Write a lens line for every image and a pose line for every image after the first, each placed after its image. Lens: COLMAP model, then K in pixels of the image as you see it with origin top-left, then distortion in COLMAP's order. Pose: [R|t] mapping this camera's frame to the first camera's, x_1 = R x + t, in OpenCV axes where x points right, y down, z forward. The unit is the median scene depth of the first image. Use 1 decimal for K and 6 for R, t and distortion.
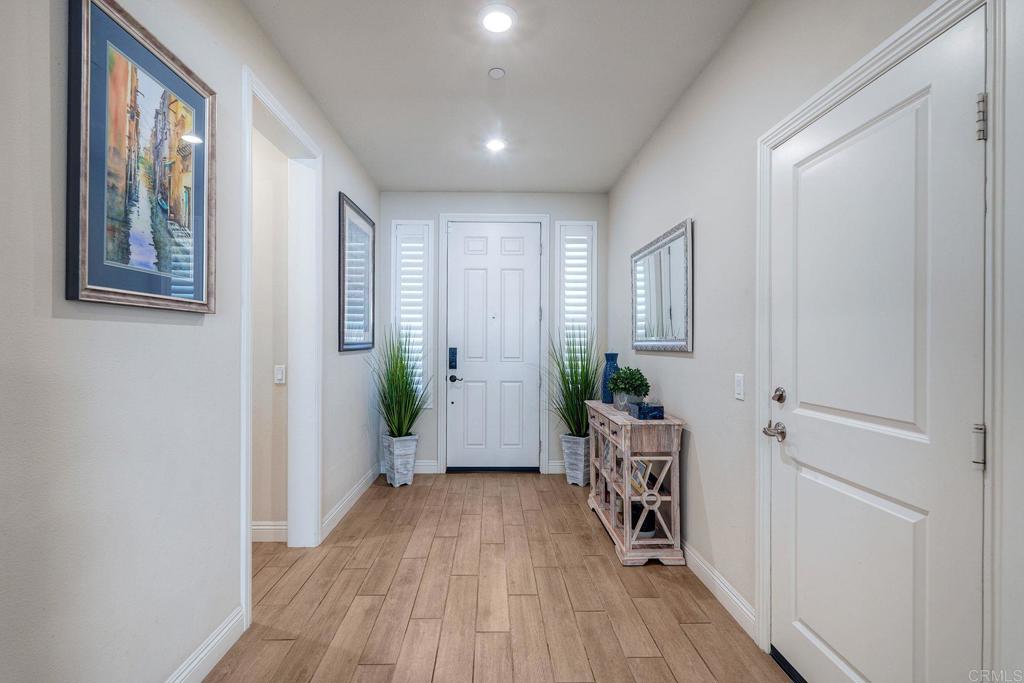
lens RADIAL K [[465.9, 0, 529.7], [0, 465.9, 340.9], [0, 0, 1]] dist [0.001150, -0.000057]
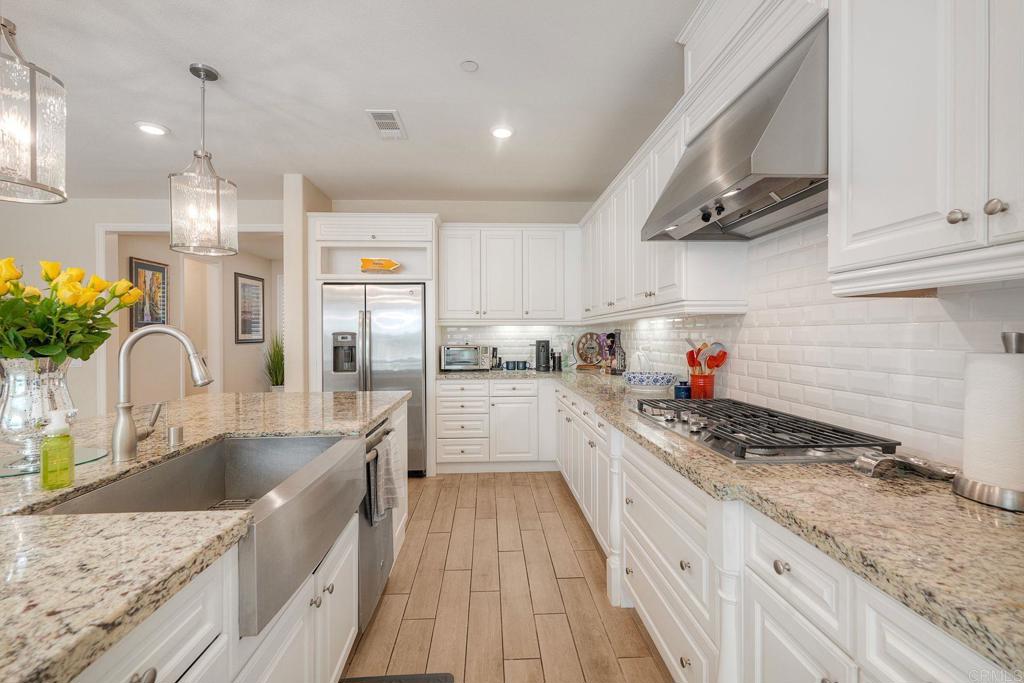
lens RADIAL K [[449.6, 0, 512.0], [0, 449.6, 341.5], [0, 0, 1]] dist [0.001657, 0.000185]
pose [[0.999597, -0.011518, -0.025955, 1.387630], [0.011968, 0.999780, 0.017239, -0.013005], [0.025750, -0.017543, 0.999514, -1.613646]]
